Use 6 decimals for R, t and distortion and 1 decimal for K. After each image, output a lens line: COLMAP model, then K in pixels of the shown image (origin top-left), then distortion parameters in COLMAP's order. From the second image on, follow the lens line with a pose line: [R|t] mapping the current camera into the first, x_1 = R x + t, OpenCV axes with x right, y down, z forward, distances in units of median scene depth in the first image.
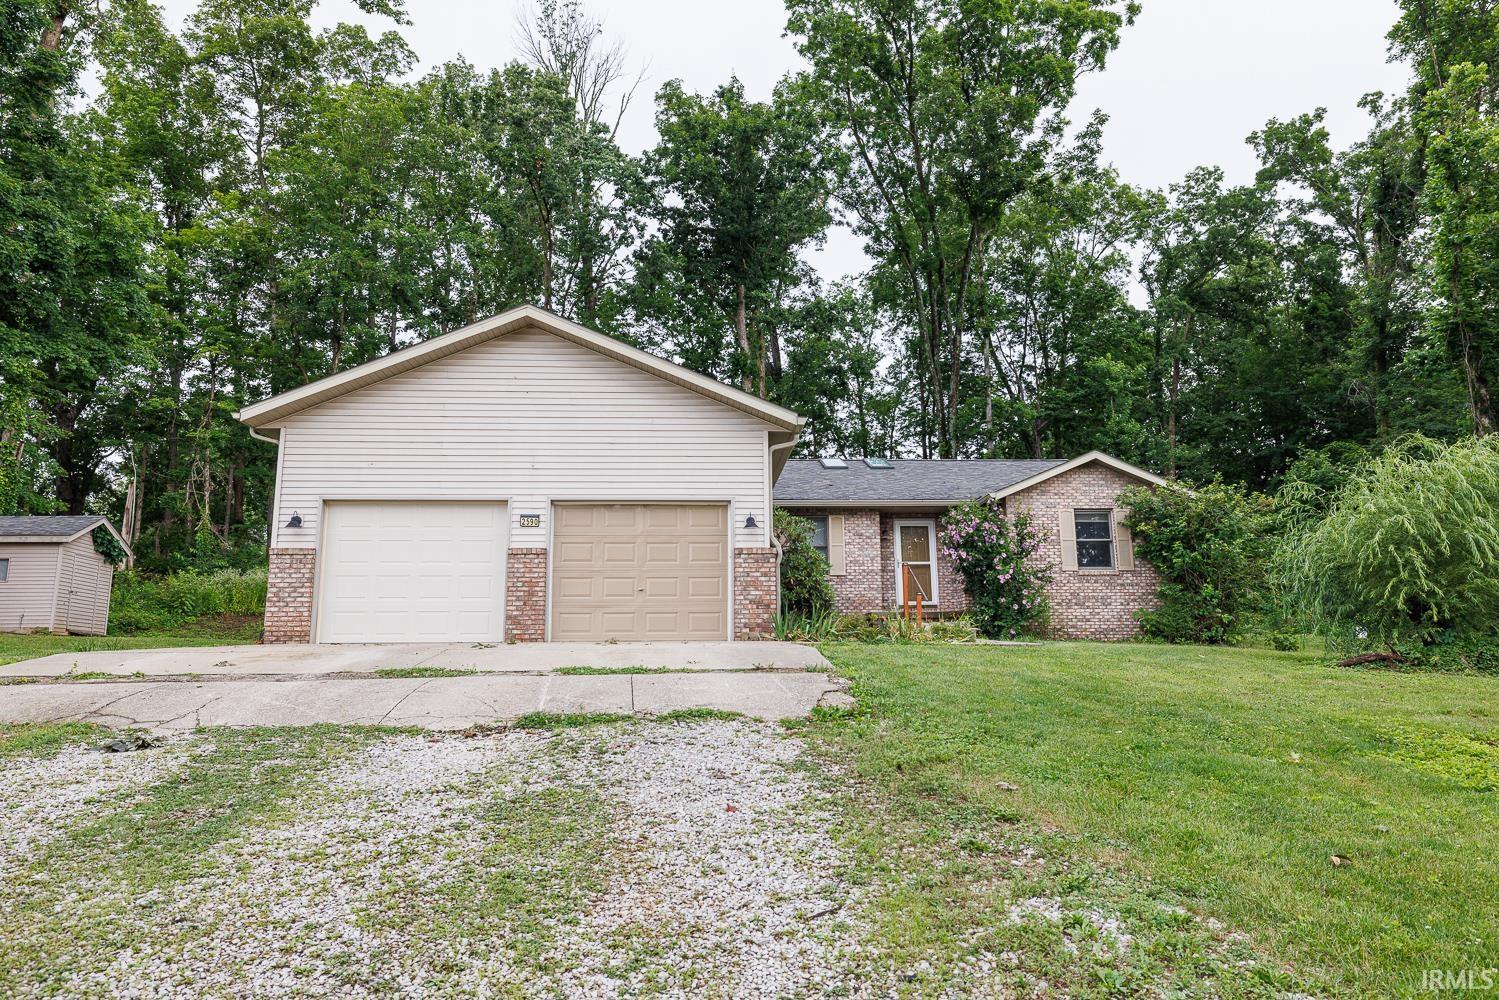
lens RADIAL K [[963.9, 0, 742.1], [0, 963.9, 489.2], [0, 0, 1]] dist [0.002005, -0.005359]
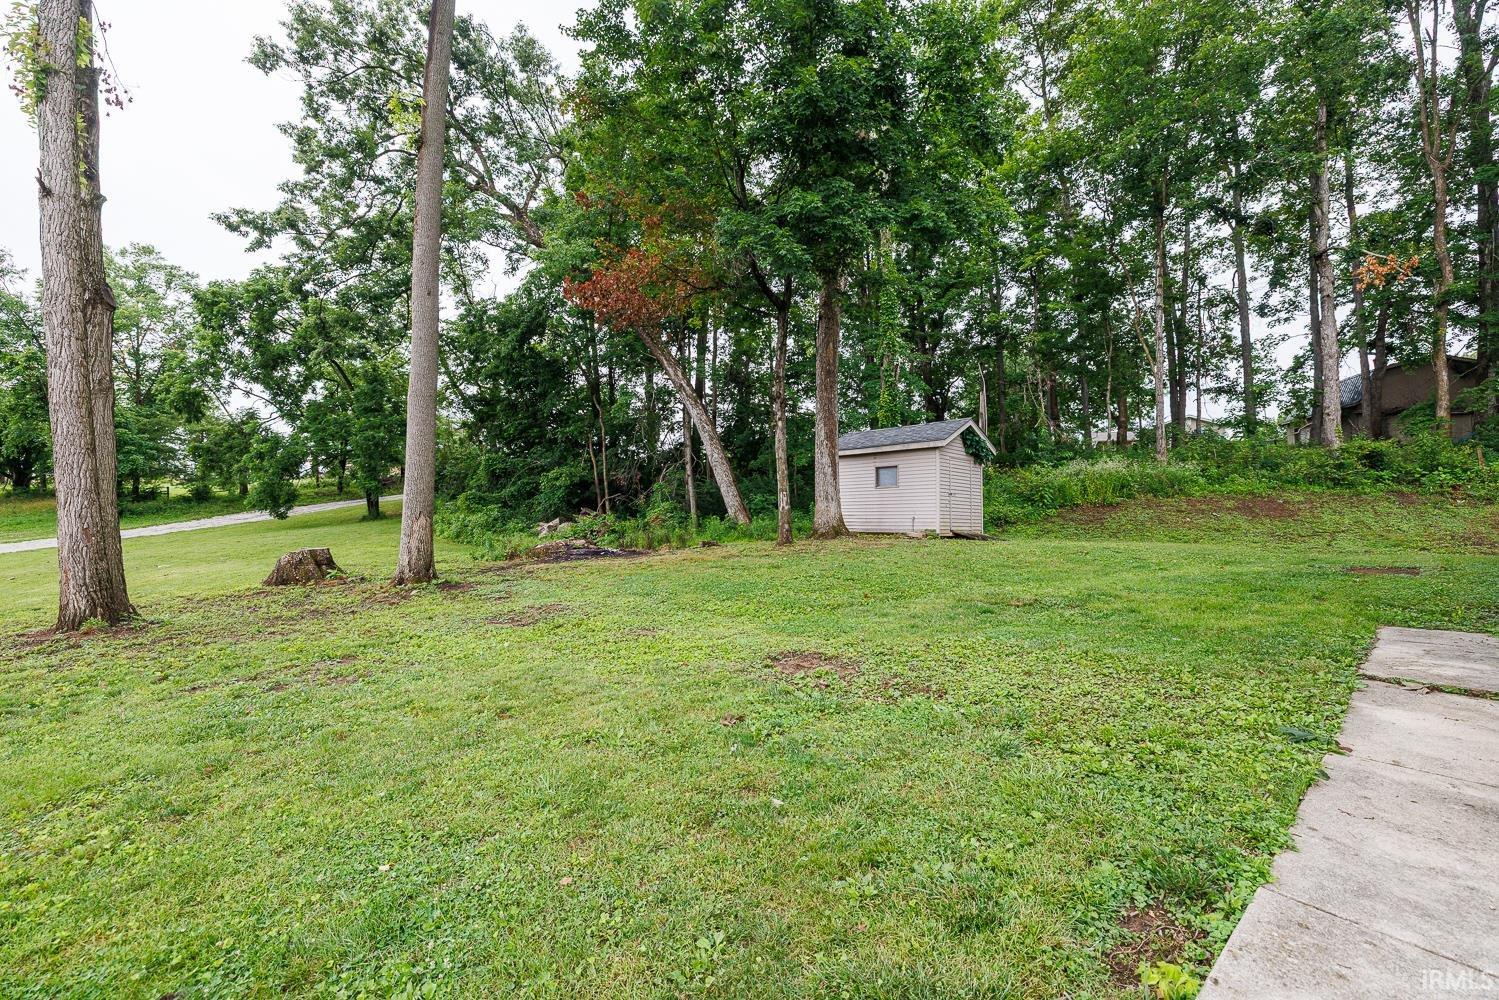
lens RADIAL K [[625.1, 0, 750.7], [0, 625.1, 495.9], [0, 0, 1]] dist [0.000571, -0.000224]
pose [[0.622761, -0.015547, -0.782258, -0.266306], [0.133040, 0.987347, 0.086292, 0.019486], [0.771018, -0.157811, 0.616950, 0.367252]]
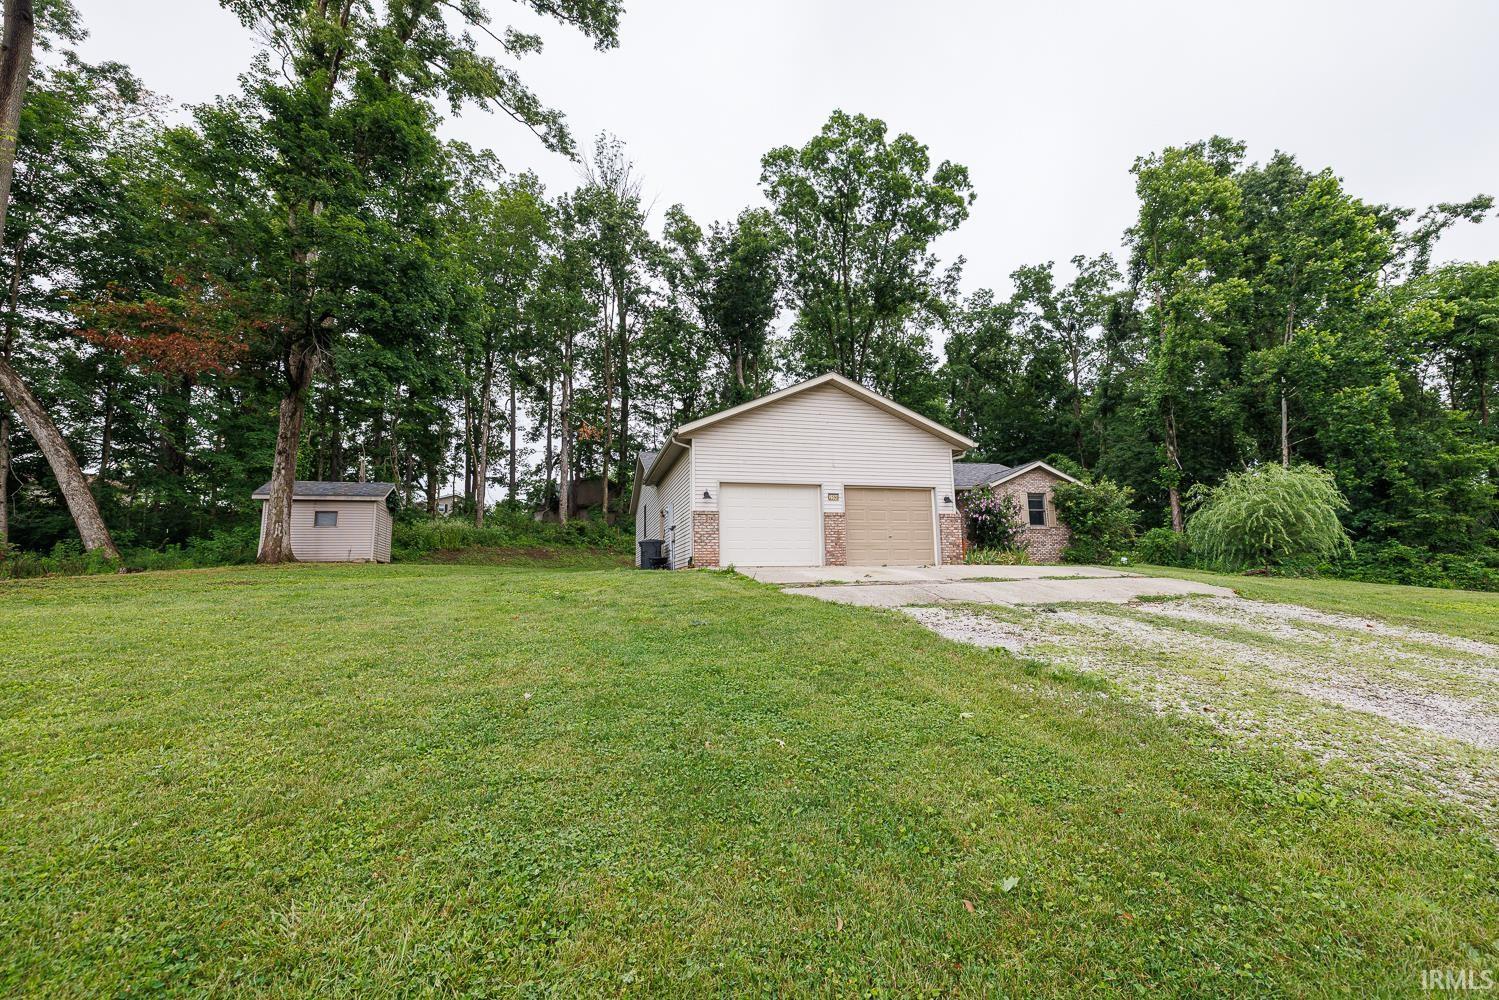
lens RADIAL K [[625.1, 0, 760.7], [0, 625.1, 489.7], [0, 0, 1]] dist [0.000571, -0.000224]
pose [[0.980001, 0.020530, 0.197932, -0.272626], [-0.026992, 0.999185, 0.030004, -0.005085], [-0.197154, -0.034746, 0.979757, -0.040557]]
